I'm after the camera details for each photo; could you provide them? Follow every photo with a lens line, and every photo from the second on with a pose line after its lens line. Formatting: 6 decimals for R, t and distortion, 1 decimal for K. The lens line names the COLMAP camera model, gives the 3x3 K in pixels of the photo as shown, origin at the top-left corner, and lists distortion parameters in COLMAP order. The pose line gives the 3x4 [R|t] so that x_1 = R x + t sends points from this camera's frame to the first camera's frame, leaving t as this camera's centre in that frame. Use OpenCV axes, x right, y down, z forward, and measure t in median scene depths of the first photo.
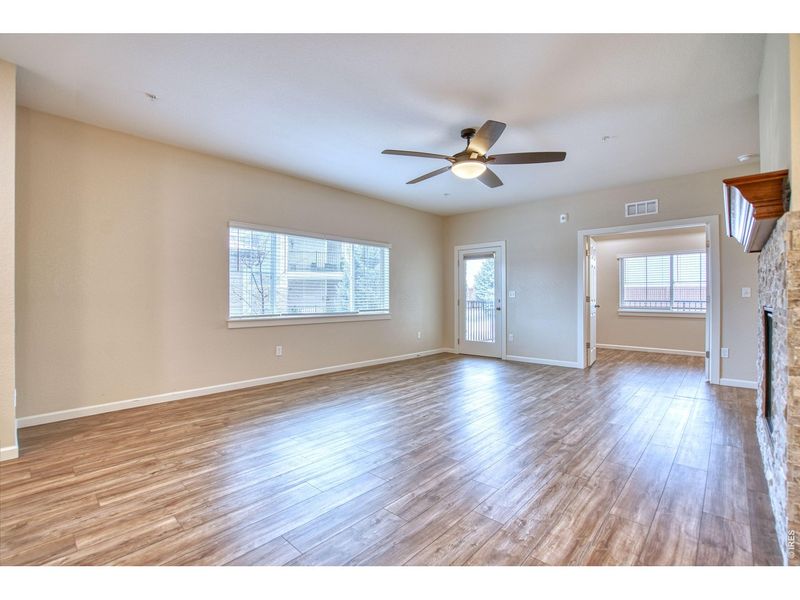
lens RADIAL K [[367.9, 0, 378.6], [0, 367.9, 297.7], [0, 0, 1]] dist [-0.044038, 0.000639]
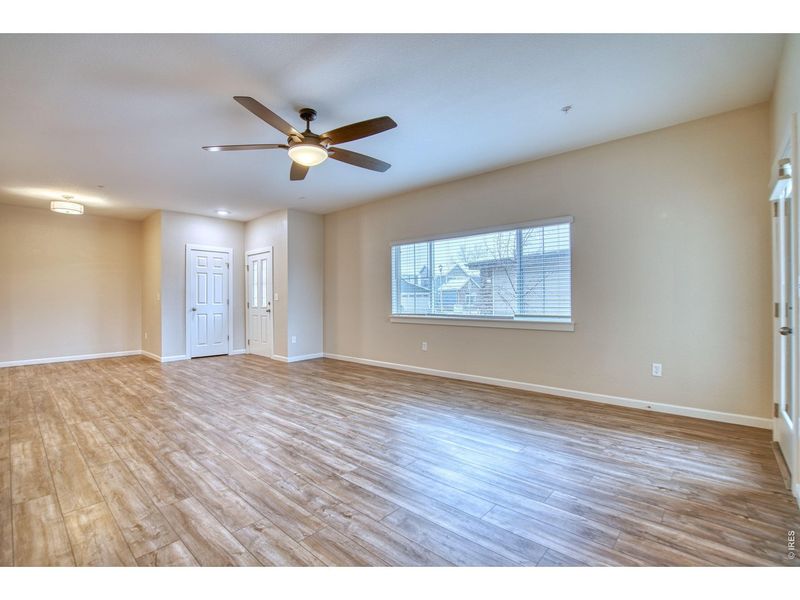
lens RADIAL K [[361.9, 0, 398.1], [0, 361.9, 296.6], [0, 0, 1]] dist [-0.030305, -0.000539]
pose [[0.048498, -0.010956, -0.998763, 1.111199], [0.002187, 0.999939, -0.010863, 0.004696], [0.998821, -0.001658, 0.048519, 1.155913]]
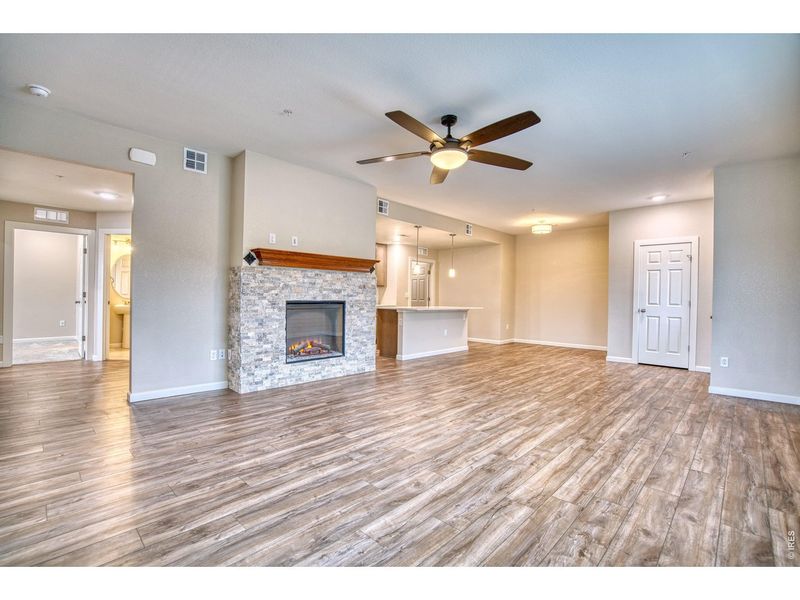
lens RADIAL K [[367.7, 0, 400.8], [0, 367.7, 307.8], [0, 0, 1]] dist [-0.030829, 0.000917]
pose [[-0.999428, -0.015207, -0.030218, 0.386317], [-0.016077, 0.999457, 0.028764, 0.002305], [0.029764, 0.029233, -0.999129, 1.883922]]
